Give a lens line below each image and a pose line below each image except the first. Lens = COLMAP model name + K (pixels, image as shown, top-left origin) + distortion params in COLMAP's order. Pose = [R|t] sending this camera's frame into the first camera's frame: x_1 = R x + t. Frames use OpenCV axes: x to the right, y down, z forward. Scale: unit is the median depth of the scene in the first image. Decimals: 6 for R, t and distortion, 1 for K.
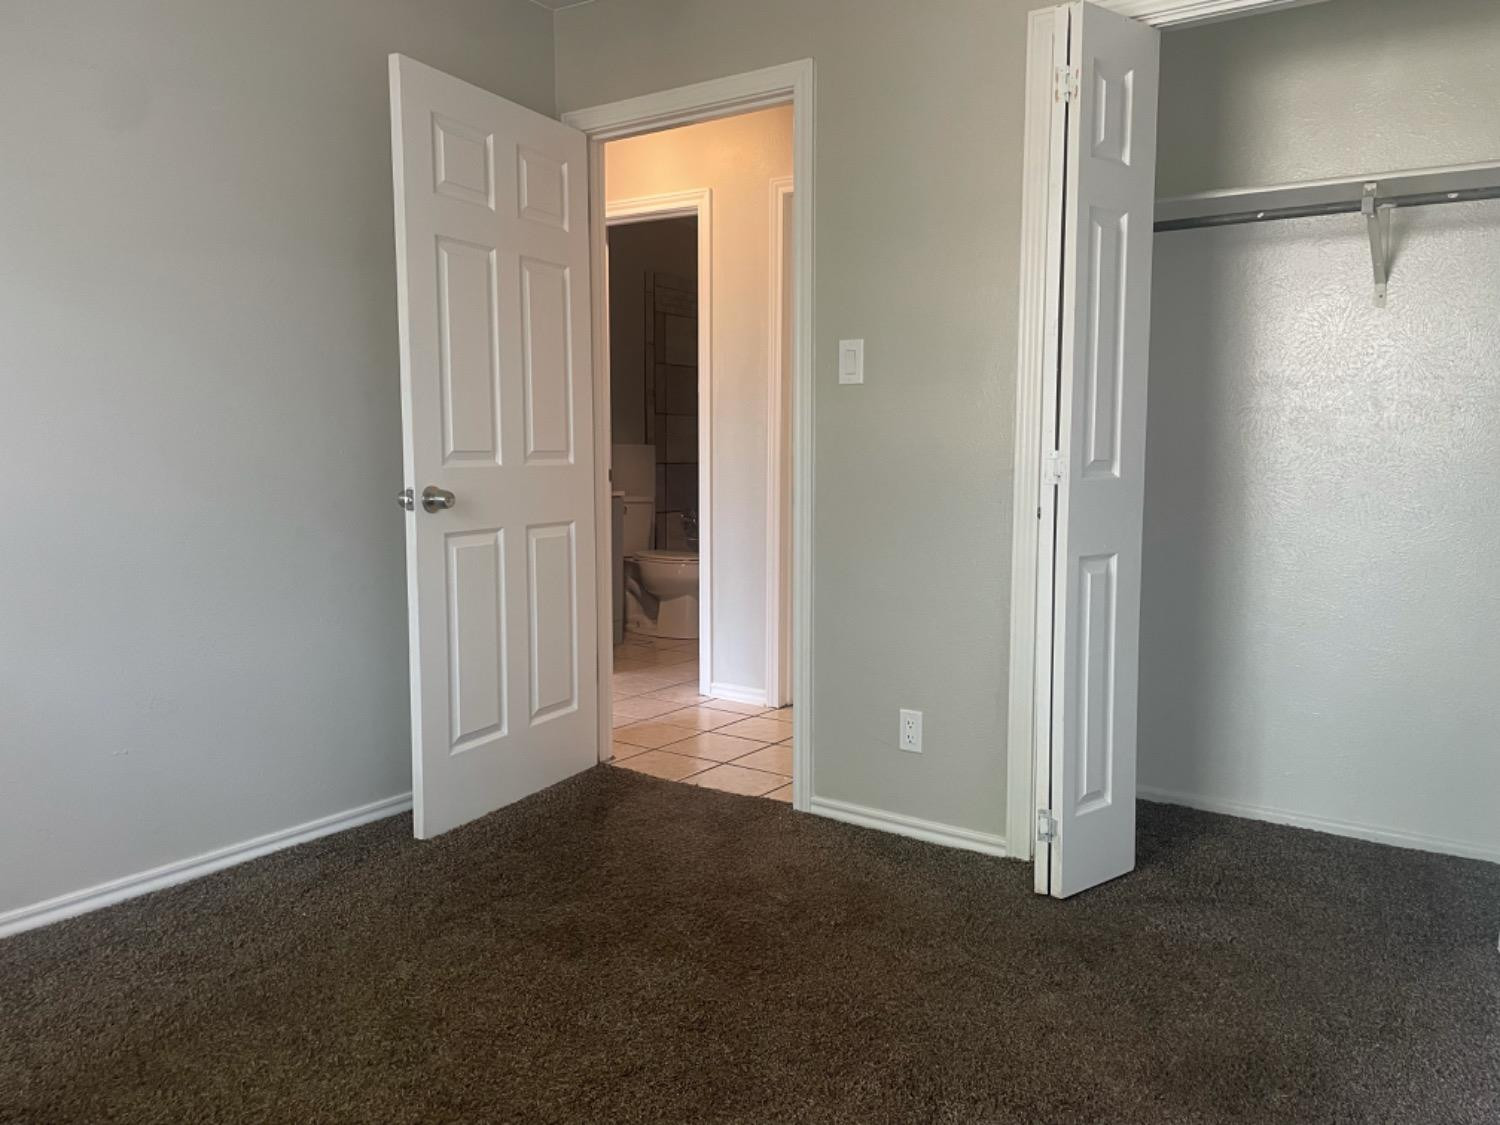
lens RADIAL K [[1138.5, 0, 750.3], [0, 1138.5, 561.0], [0, 0, 1]] dist [0.062969, -0.063060]
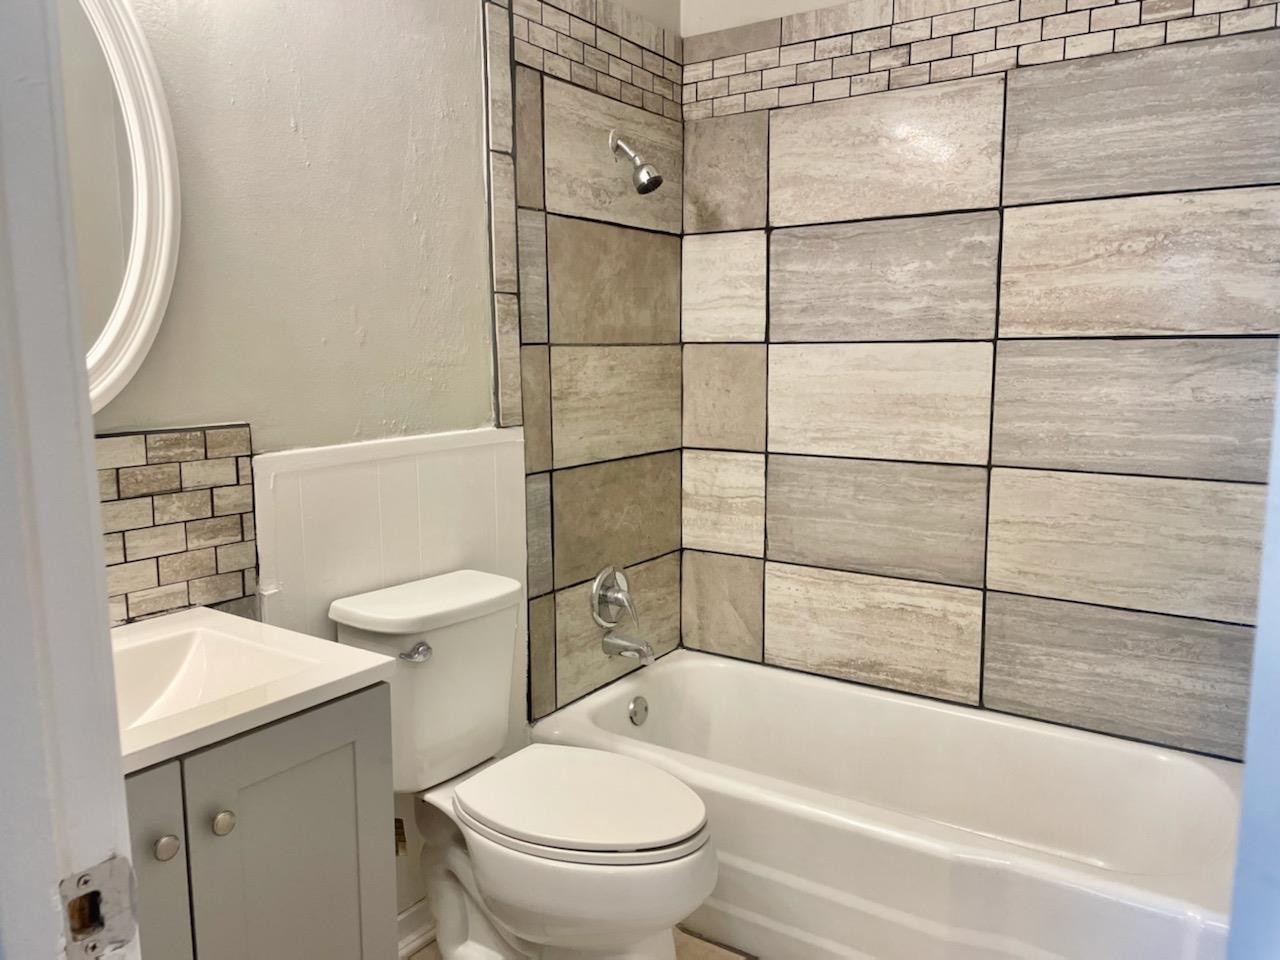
lens RADIAL K [[971.6, 0, 640.1], [0, 971.6, 479.6], [0, 0, 1]] dist [0.062969, -0.063060]
pose [[0.999412, -0.019967, 0.027888, -0.054434], [0.019006, 0.999230, 0.034327, -0.096268], [-0.028552, -0.033776, 0.999022, 0.679683]]
